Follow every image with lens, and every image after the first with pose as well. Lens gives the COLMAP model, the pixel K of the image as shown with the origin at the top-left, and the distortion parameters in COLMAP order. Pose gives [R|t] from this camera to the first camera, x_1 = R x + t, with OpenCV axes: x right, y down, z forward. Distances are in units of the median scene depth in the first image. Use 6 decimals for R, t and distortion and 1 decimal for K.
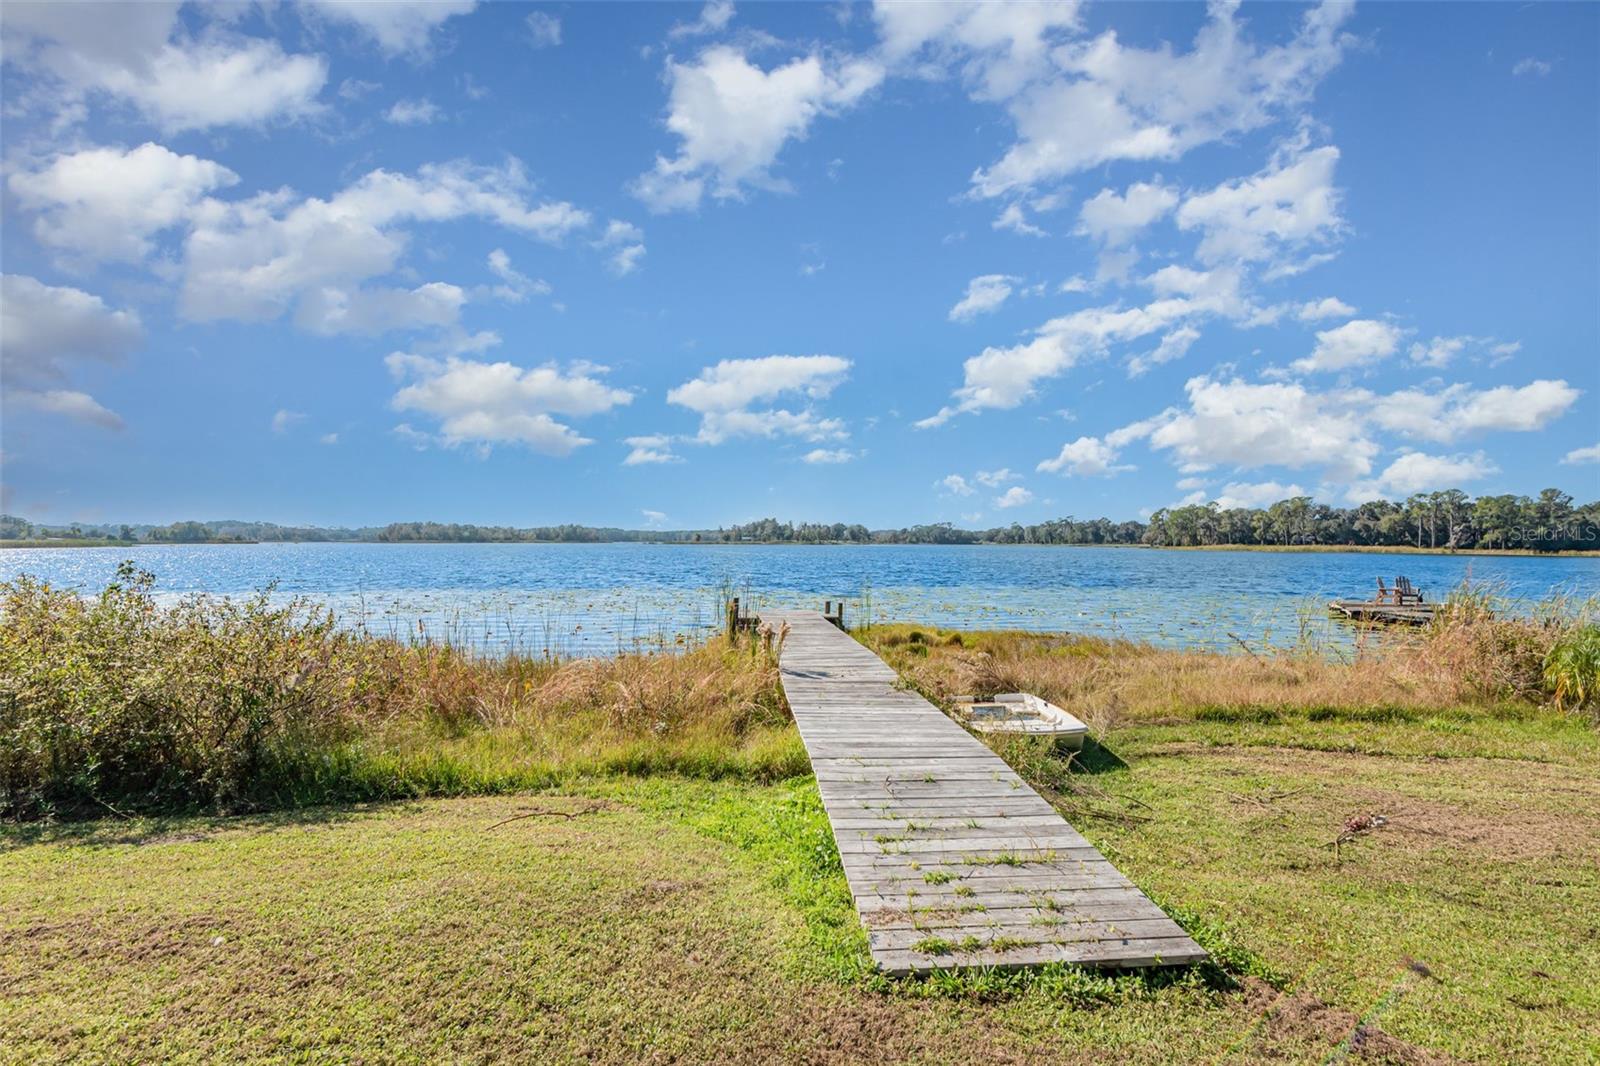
lens RADIAL K [[725.0, 0, 793.5], [0, 725.0, 580.7], [0, 0, 1]] dist [0.013889, -0.003104]
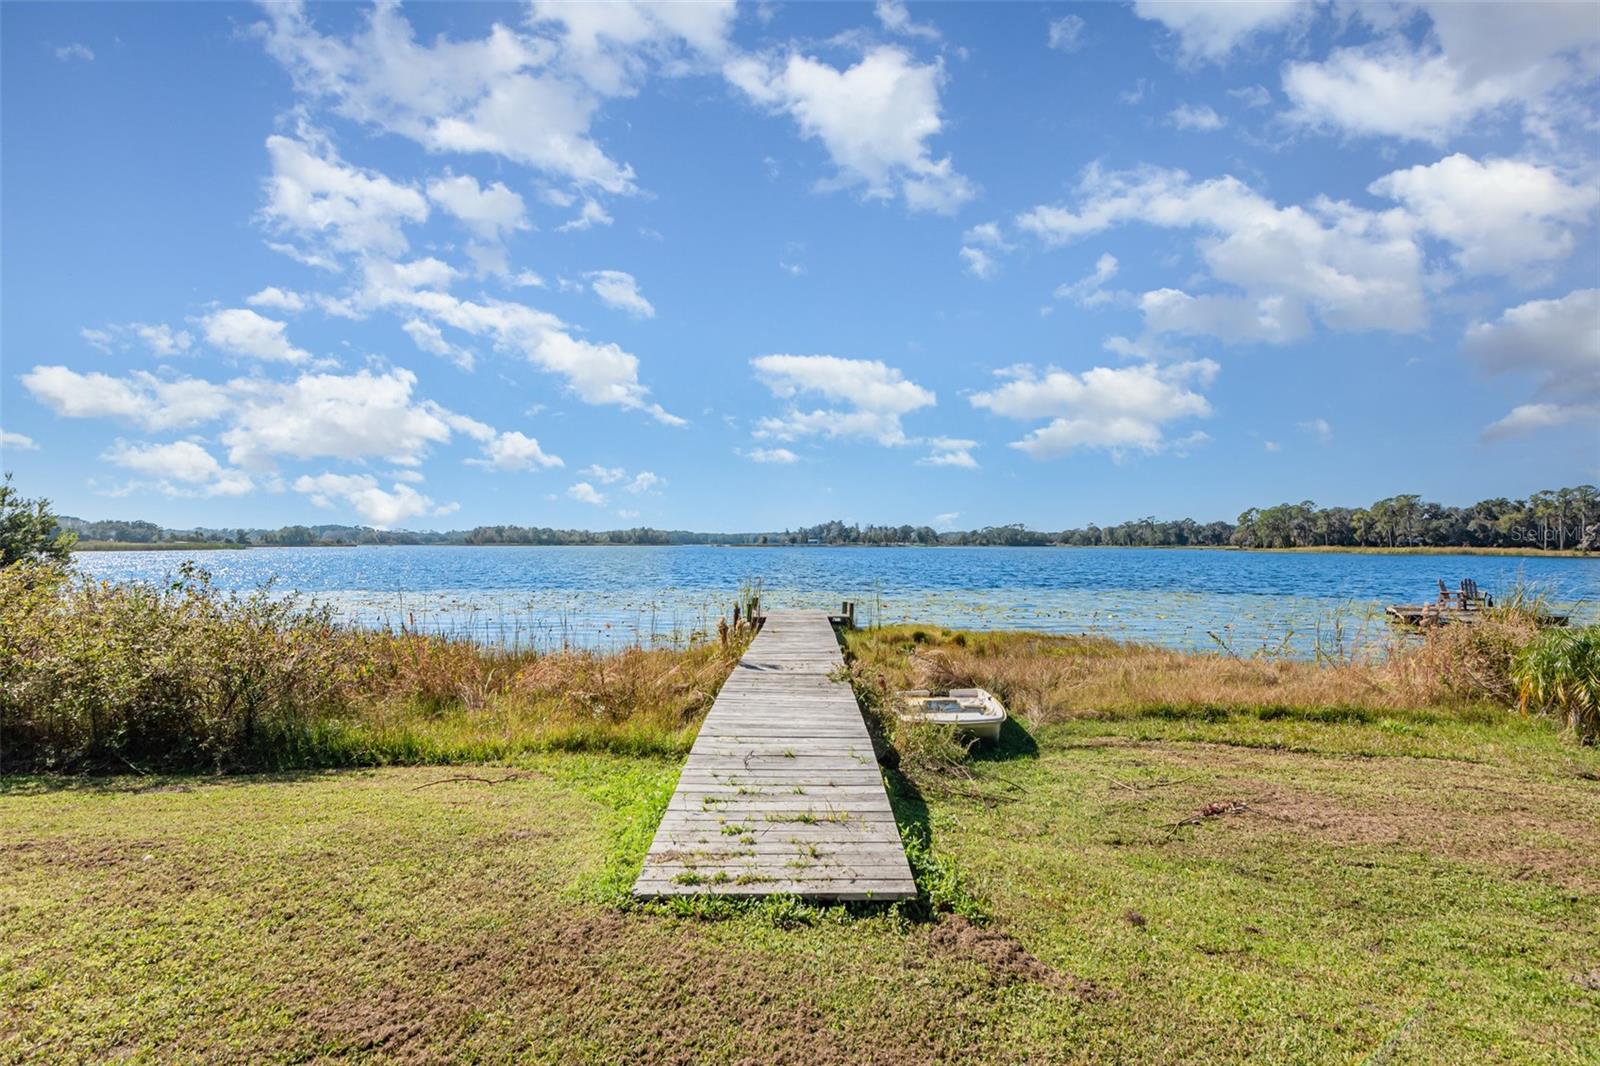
lens RADIAL K [[725.0, 0, 799.6], [0, 725.0, 579.3], [0, 0, 1]] dist [0.013889, -0.003104]
pose [[0.996275, 0.002574, -0.086189, 0.275222], [-0.003012, 0.999983, -0.004954, 0.008018], [0.086175, 0.005195, 0.996266, -0.104211]]
